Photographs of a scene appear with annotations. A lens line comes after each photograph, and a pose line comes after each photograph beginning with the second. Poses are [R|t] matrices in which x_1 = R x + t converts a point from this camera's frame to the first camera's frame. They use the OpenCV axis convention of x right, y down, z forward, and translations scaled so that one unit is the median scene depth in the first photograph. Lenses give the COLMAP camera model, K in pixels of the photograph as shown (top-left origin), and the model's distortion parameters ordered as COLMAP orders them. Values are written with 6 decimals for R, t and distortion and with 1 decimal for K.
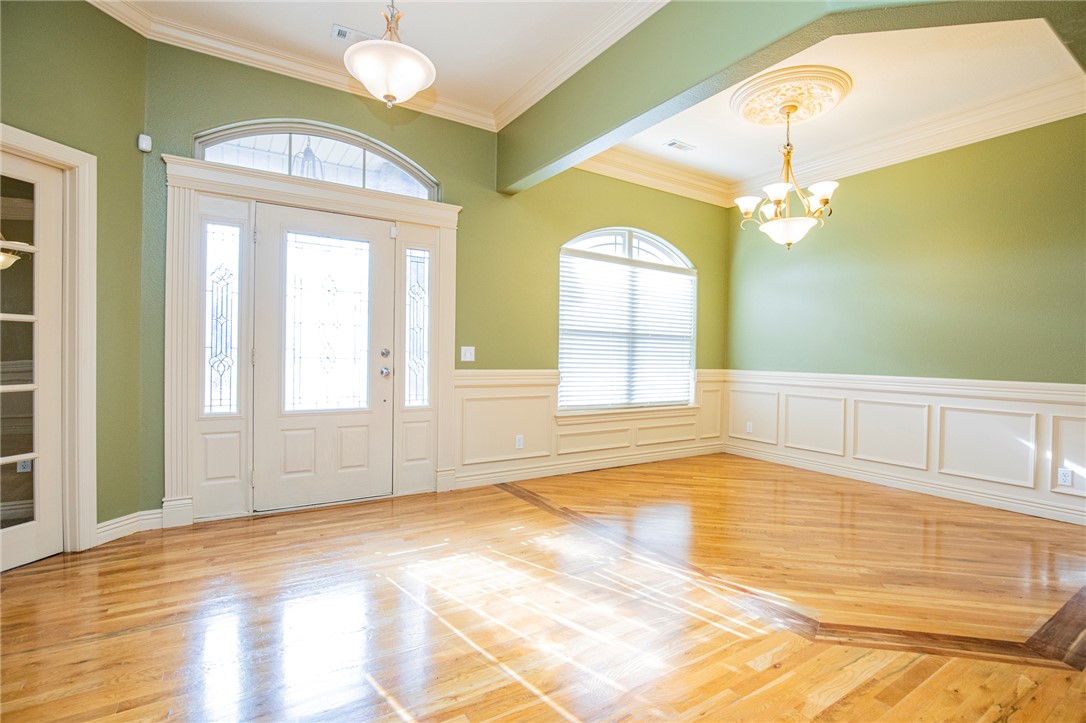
lens RADIAL K [[508.8, 0, 548.1], [0, 508.8, 362.0], [0, 0, 1]] dist [-0.024682, 0.001032]
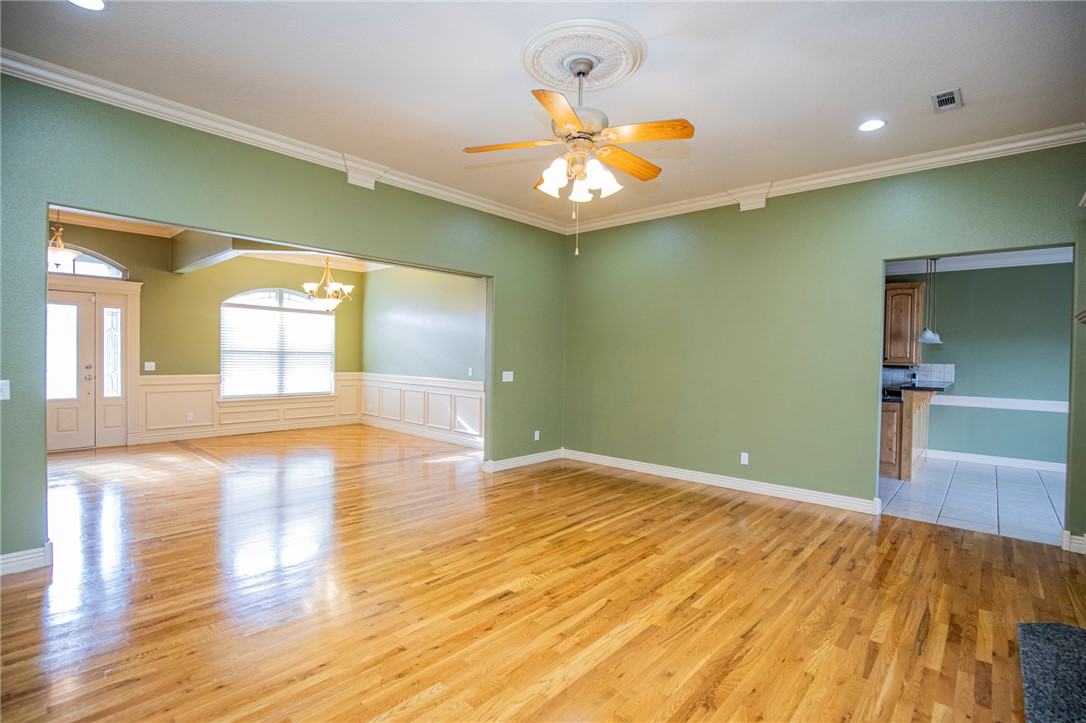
lens RADIAL K [[510.2, 0, 552.2], [0, 510.2, 361.5], [0, 0, 1]] dist [-0.033607, 0.005622]
pose [[0.962777, -0.004603, 0.270257, 0.729414], [0.003552, 0.999984, 0.004378, -0.036170], [-0.270273, -0.003255, 0.962778, -1.058099]]
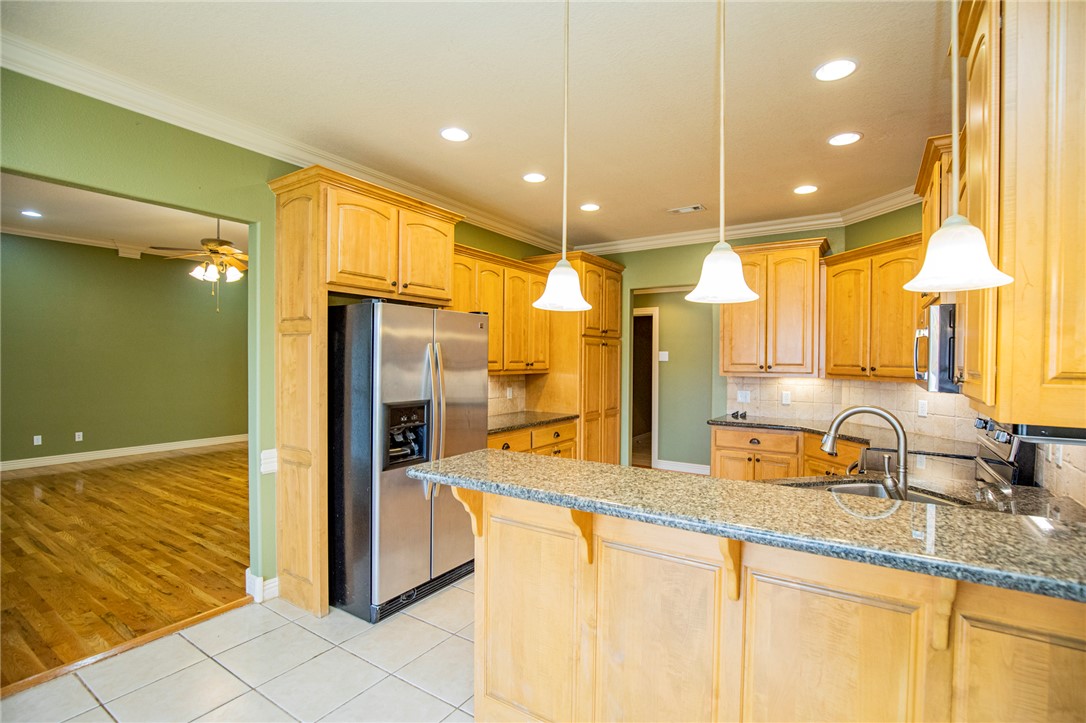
lens RADIAL K [[498.2, 0, 555.1], [0, 498.2, 364.3], [0, 0, 1]] dist [-0.041500, 0.009157]
pose [[0.421107, -0.003937, -0.907002, 2.556508], [-0.012410, 0.999872, -0.010102, -0.038364], [0.906926, 0.015510, 0.421004, -0.098573]]
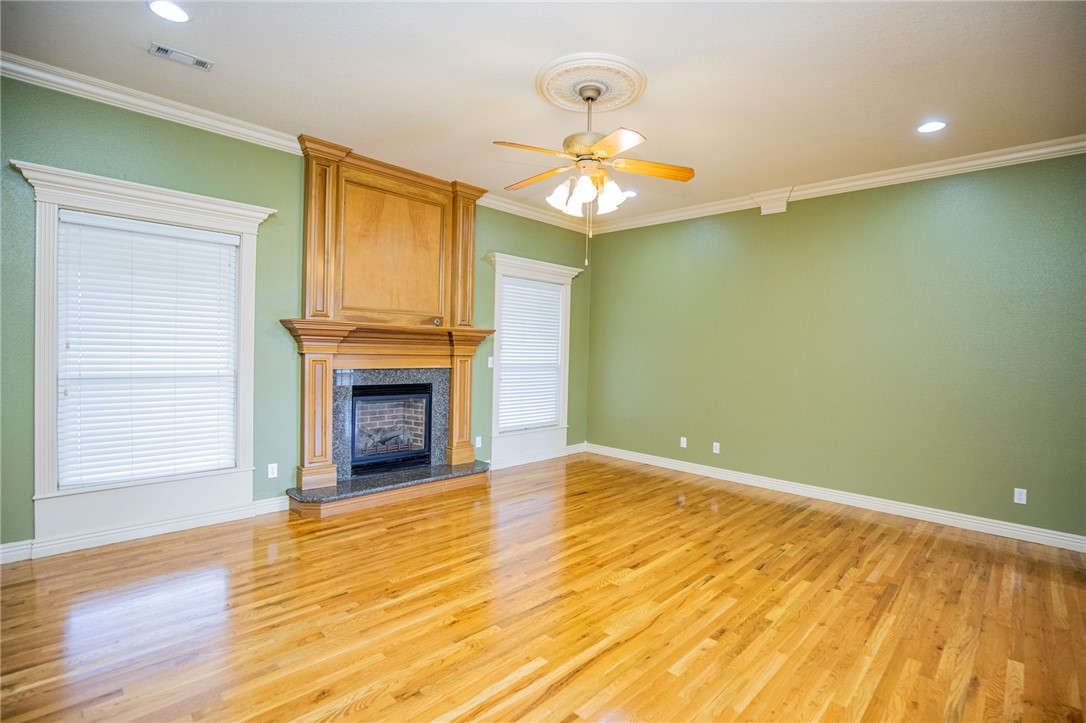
lens RADIAL K [[510.2, 0, 552.2], [0, 510.2, 361.5], [0, 0, 1]] dist [-0.033607, 0.005622]
pose [[-0.972677, -0.035603, -0.229415, 1.185033], [-0.044863, 0.998370, 0.035275, -0.059364], [0.227785, 0.044603, -0.972689, 0.388615]]
